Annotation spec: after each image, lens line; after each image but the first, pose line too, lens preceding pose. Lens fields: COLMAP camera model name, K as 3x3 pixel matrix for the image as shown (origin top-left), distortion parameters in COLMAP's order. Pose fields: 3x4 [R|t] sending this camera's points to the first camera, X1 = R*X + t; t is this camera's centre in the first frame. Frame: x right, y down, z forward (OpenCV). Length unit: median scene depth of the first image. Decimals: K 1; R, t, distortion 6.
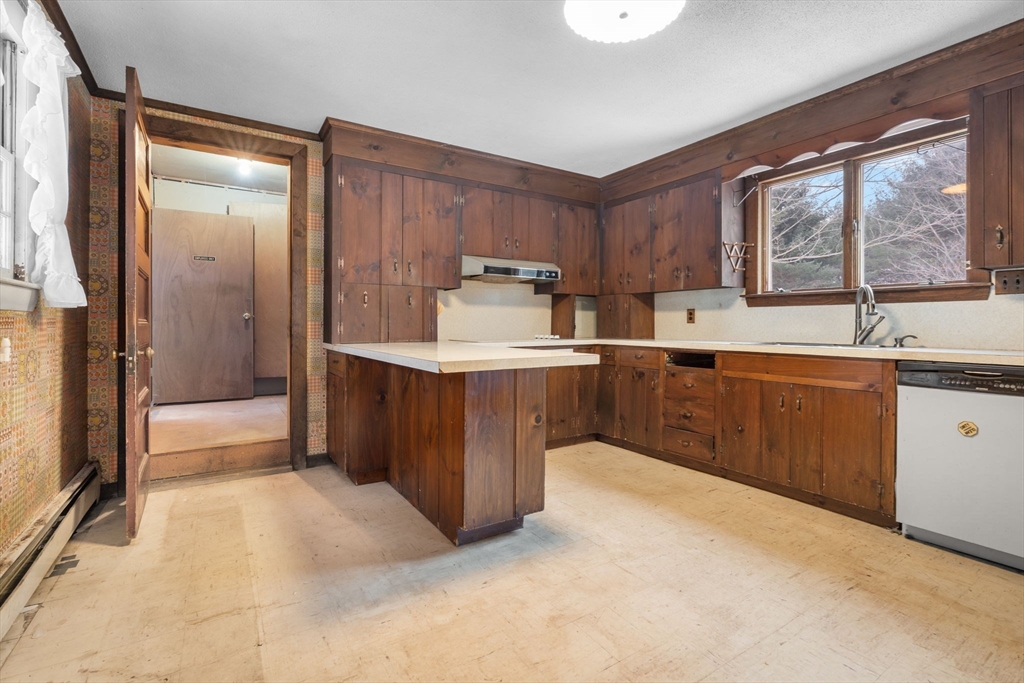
lens RADIAL K [[463.0, 0, 515.3], [0, 463.0, 325.3], [0, 0, 1]] dist [-0.005064, -0.000321]
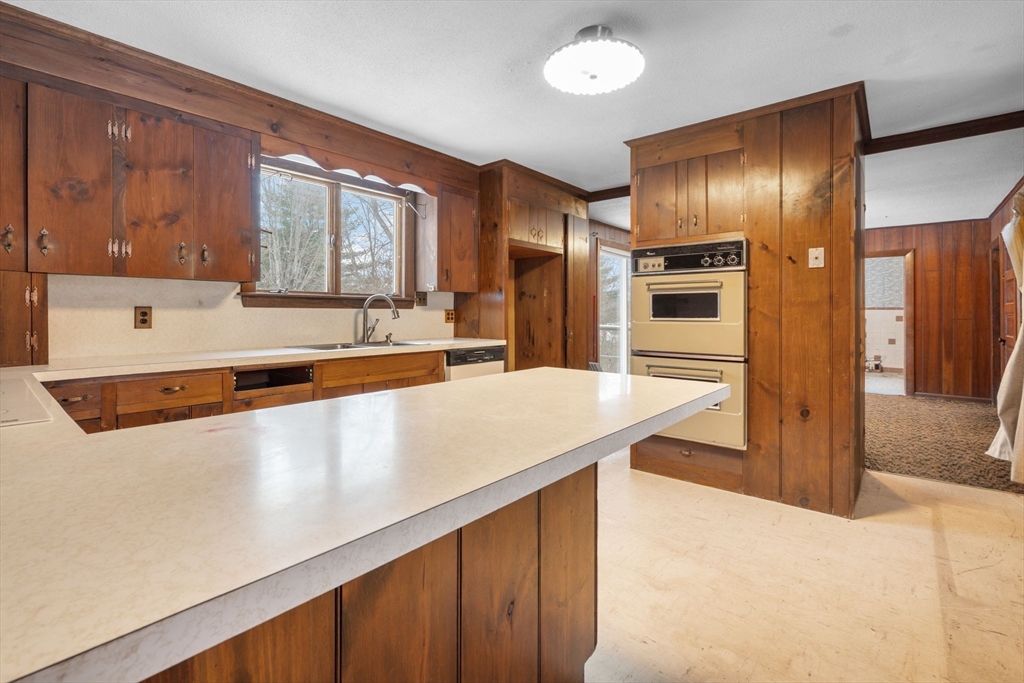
lens RADIAL K [[463.0, 0, 513.3], [0, 463.0, 310.7], [0, 0, 1]] dist [-0.005064, -0.000321]
pose [[-0.286953, 0.005224, 0.957931, -0.649096], [0.002354, 0.999986, -0.004748, -0.042275], [-0.957942, 0.000892, -0.286961, 1.171053]]
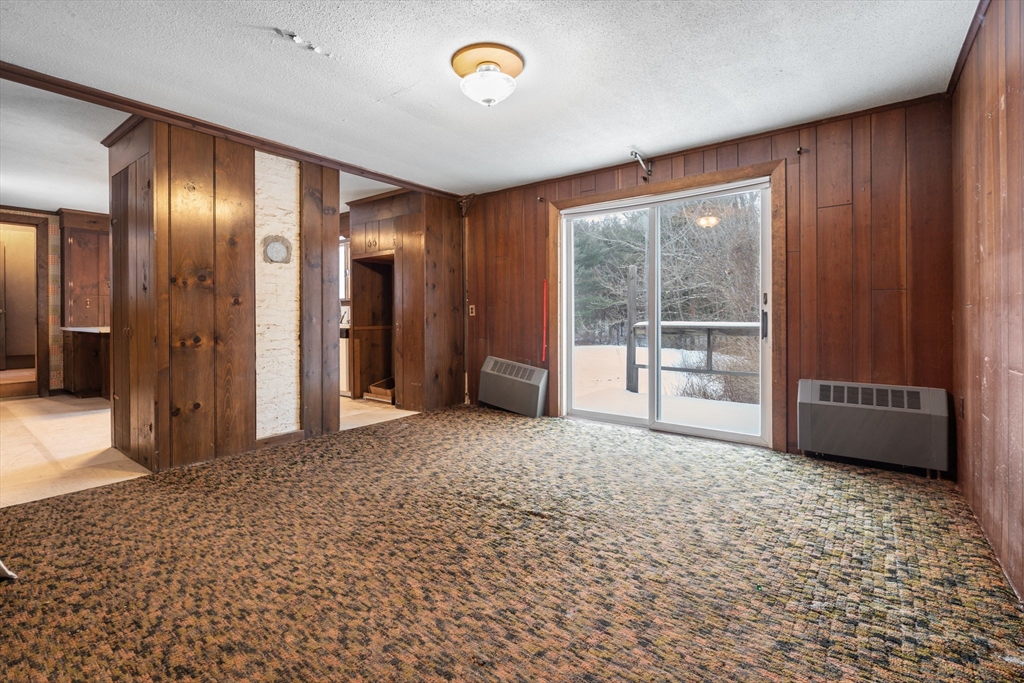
lens RADIAL K [[463.0, 0, 508.8], [0, 463.0, 318.9], [0, 0, 1]] dist [-0.005064, -0.000321]
pose [[0.942764, -0.008122, 0.333360, 0.637877], [0.008128, 0.999966, 0.001376, 0.017854], [-0.333360, 0.001412, 0.942798, -1.282994]]
